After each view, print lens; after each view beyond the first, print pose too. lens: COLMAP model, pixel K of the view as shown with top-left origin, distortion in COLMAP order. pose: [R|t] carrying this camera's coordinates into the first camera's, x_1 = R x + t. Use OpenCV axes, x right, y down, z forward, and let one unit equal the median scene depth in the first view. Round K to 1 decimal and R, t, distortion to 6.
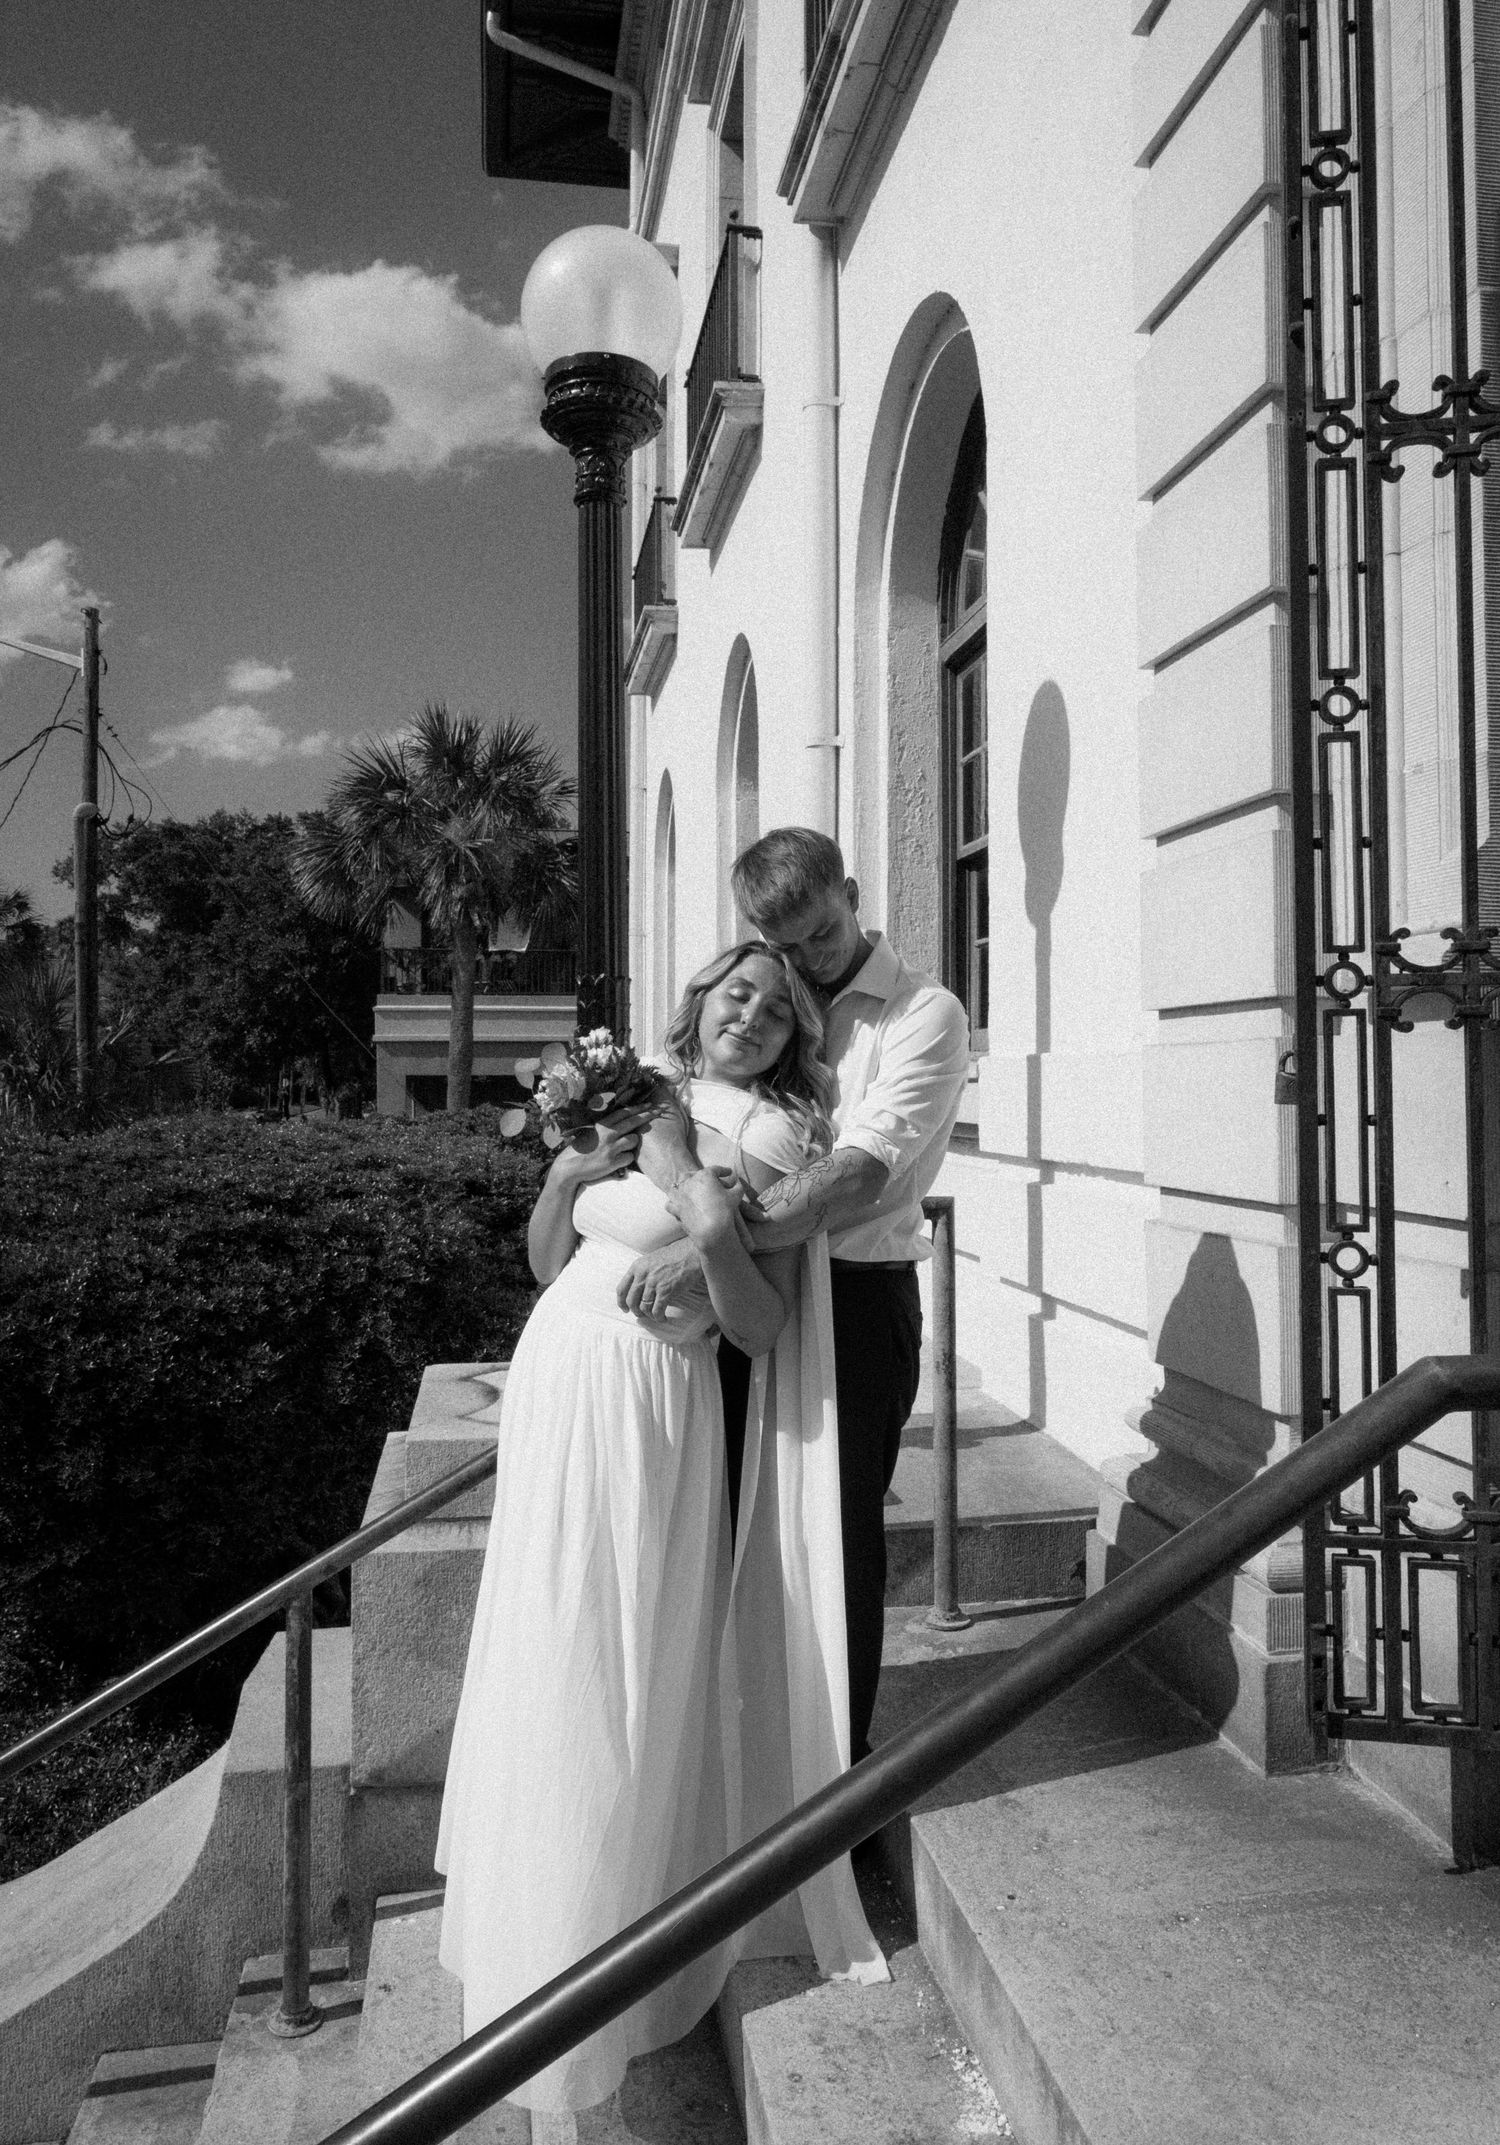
lens RADIAL K [[1462.5, 0, 760.1], [0, 1462.5, 1083.8], [0, 0, 1]] dist [0.013081, -0.005346]
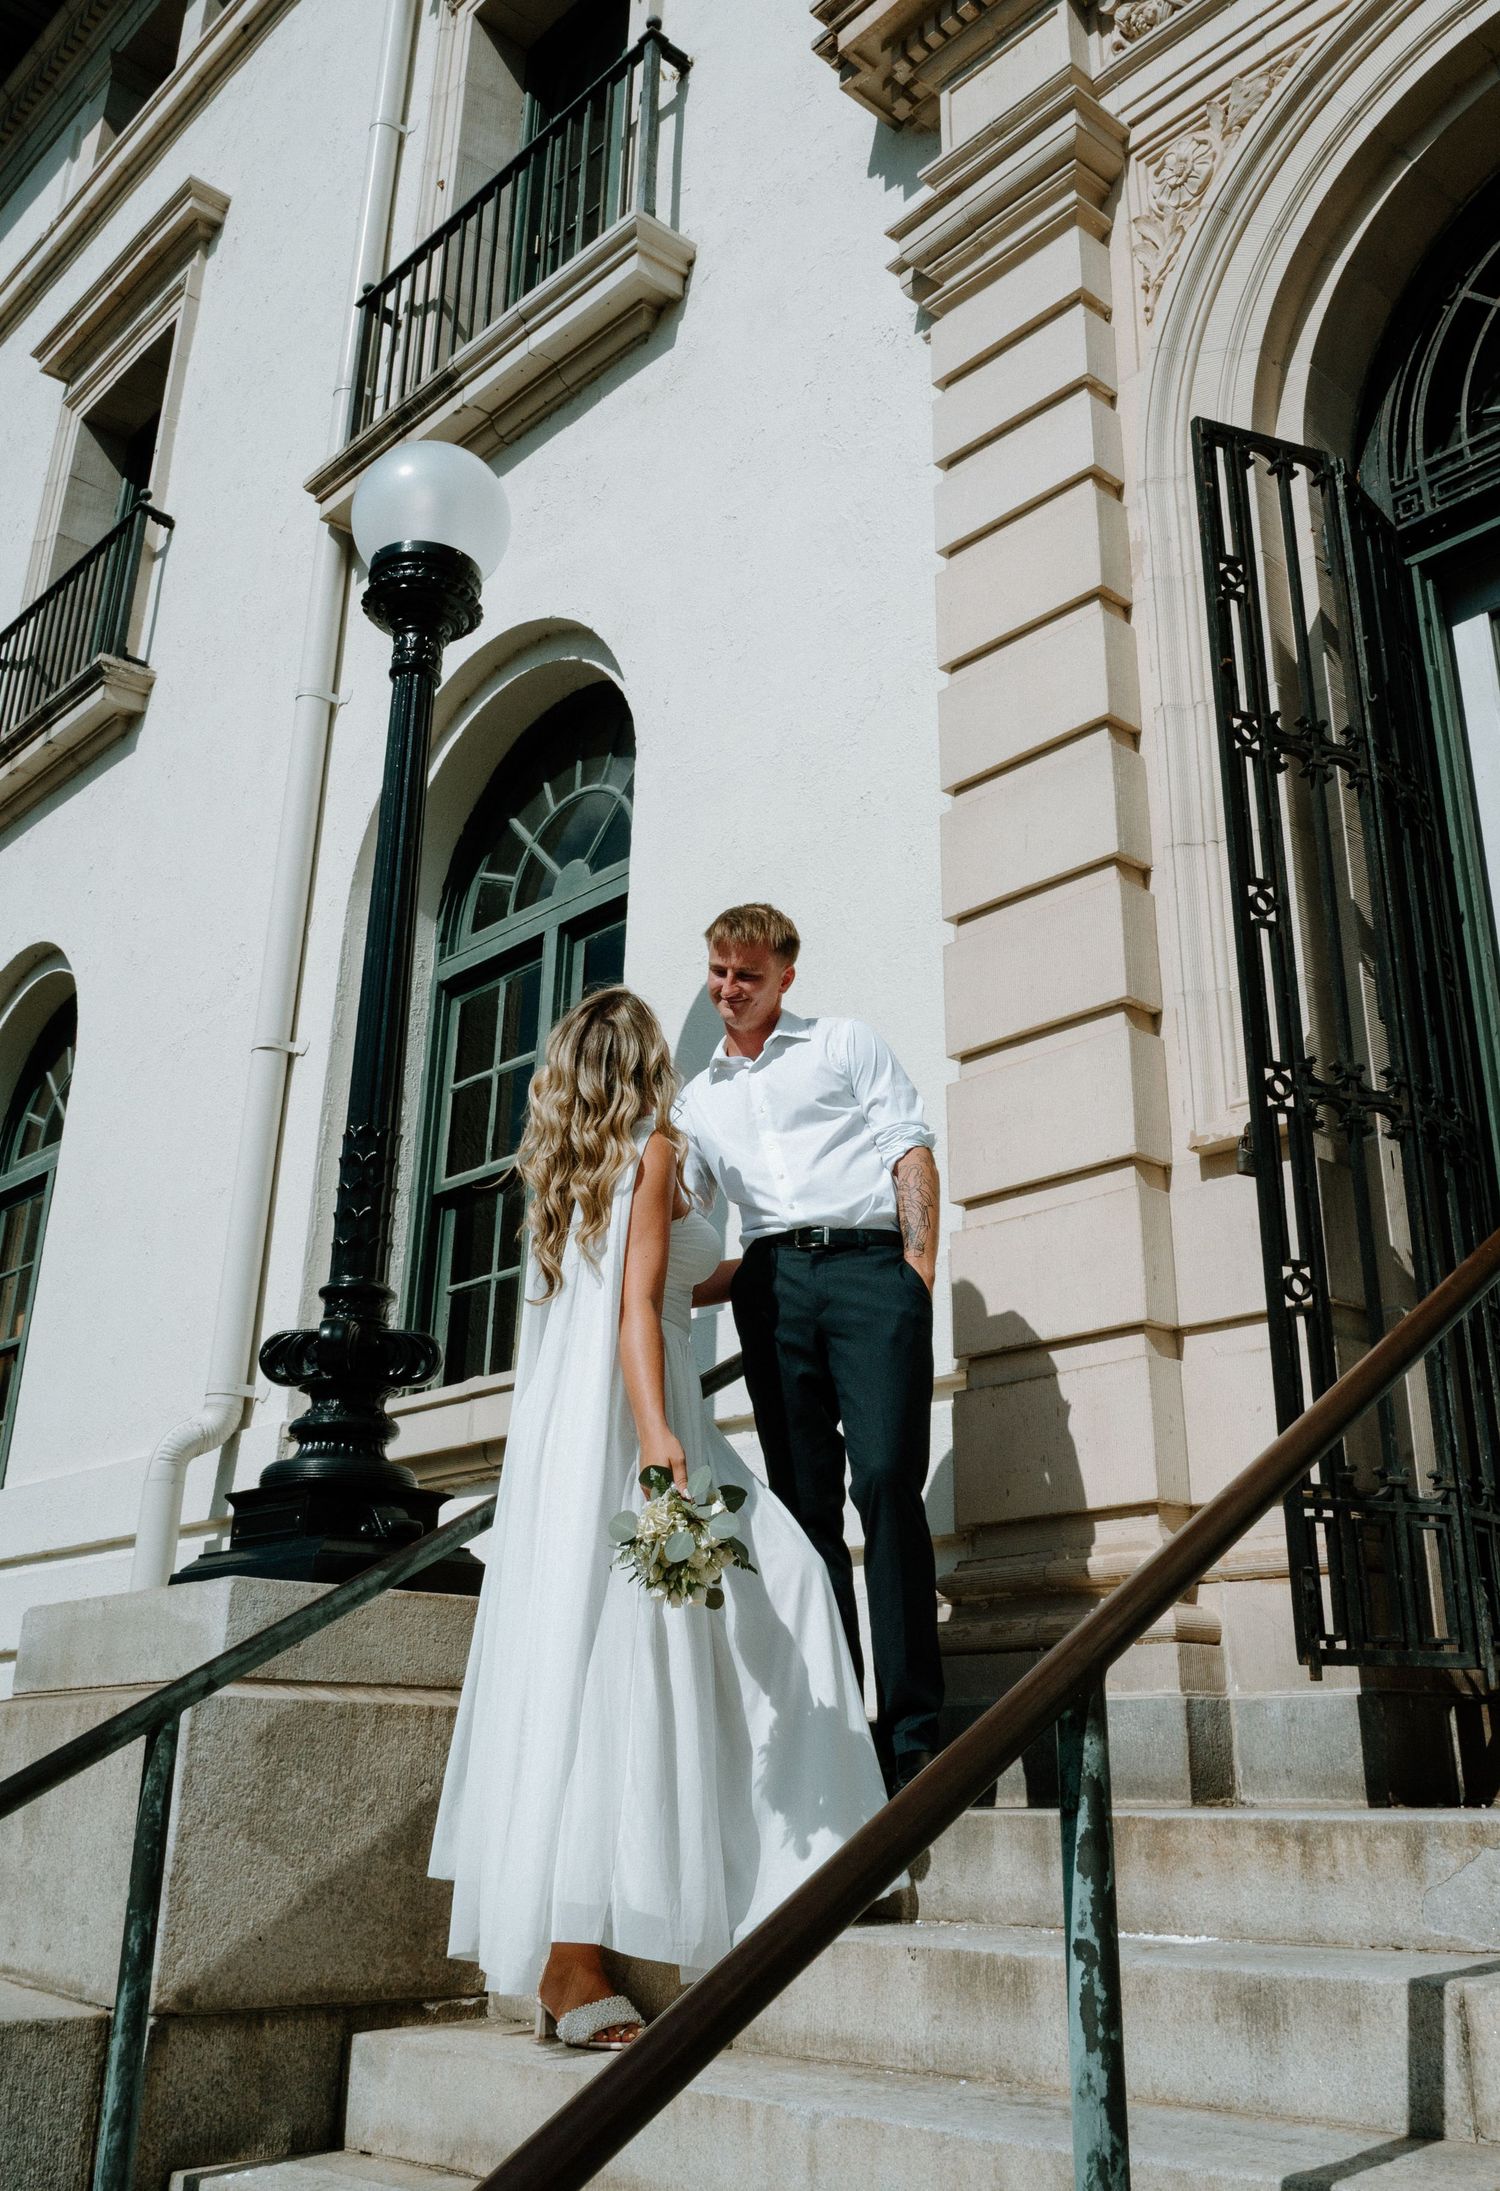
lens RADIAL K [[2011.5, 0, 748.3], [0, 2011.5, 1091.3], [0, 0, 1]] dist [0.001797, 0.000000]
pose [[0.840533, 0.189092, 0.507690, -0.338938], [-0.007962, 0.941321, -0.337418, 0.198329], [-0.541702, 0.279569, 0.792717, -0.075556]]
